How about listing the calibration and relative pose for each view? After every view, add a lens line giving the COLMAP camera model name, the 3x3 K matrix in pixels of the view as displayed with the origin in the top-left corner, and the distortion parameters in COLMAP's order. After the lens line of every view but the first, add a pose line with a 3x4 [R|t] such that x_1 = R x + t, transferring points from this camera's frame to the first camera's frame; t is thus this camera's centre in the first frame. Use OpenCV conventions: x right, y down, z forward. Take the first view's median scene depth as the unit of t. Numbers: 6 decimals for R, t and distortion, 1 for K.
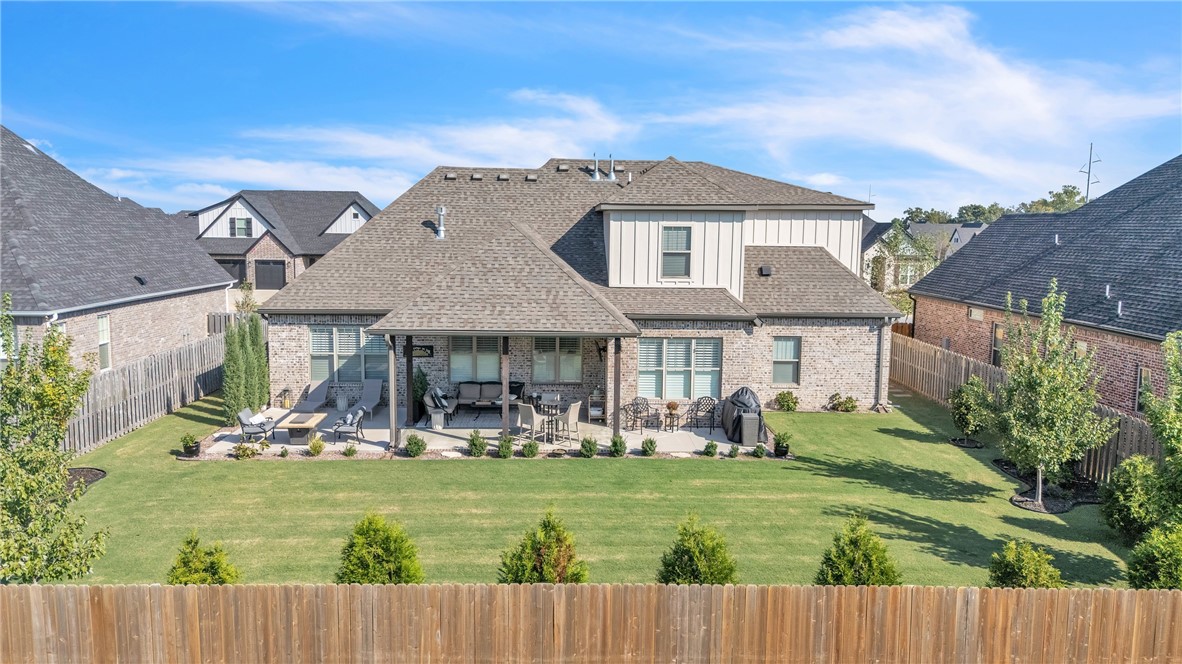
lens RADIAL K [[862.7, 0, 589.6], [0, 862.7, 330.2], [0, 0, 1]] dist [0.100181, -0.091750]
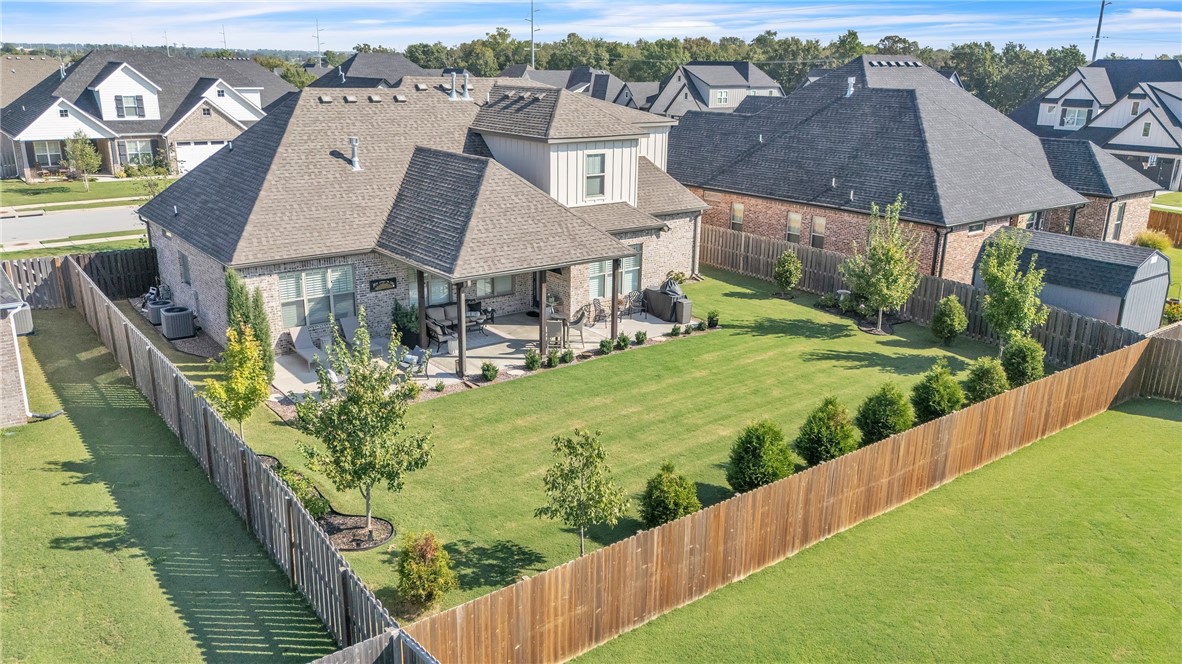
lens RADIAL K [[862.7, 0, 589.6], [0, 862.7, 330.2], [0, 0, 1]] dist [0.100181, -0.091750]
pose [[0.819561, -0.168947, 0.547519, -0.626148], [0.067240, 0.977298, 0.200915, -0.126162], [-0.569034, -0.127847, 0.812315, -0.009388]]
